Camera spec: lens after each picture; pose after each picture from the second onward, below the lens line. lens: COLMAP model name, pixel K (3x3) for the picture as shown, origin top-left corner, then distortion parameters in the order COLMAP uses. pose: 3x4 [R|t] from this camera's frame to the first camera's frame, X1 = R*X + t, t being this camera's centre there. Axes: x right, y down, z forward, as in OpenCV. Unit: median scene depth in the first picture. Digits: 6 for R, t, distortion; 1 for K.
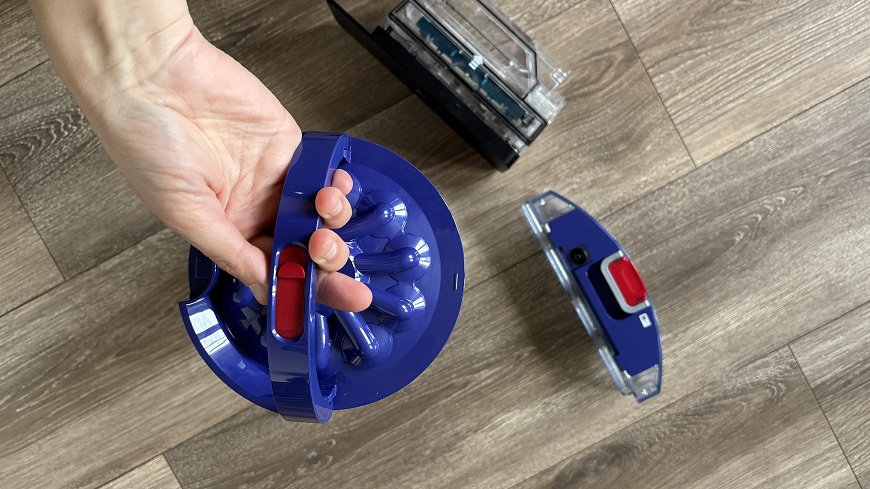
lens RADIAL K [[669.7, 0, 428.3], [0, 669.7, 247.0], [0, 0, 1]] dist [0.007185, -0.017930]
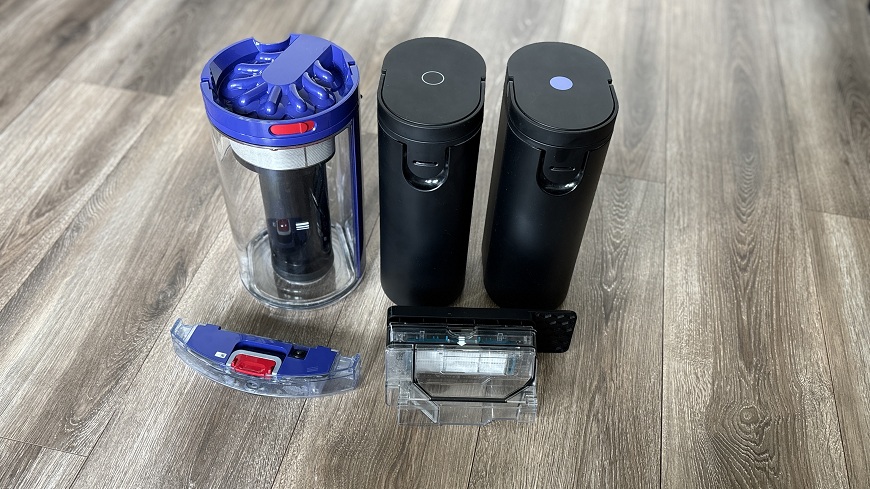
lens RADIAL K [[782.9, 0, 431.7], [0, 782.9, 243.9], [0, 0, 1]] dist [-0.000175, 0.011917]
pose [[-0.650134, 0.530376, -0.544083, 0.680513], [-0.755715, -0.525690, 0.390570, -0.569965], [-0.078870, 0.665095, 0.742582, -0.180009]]
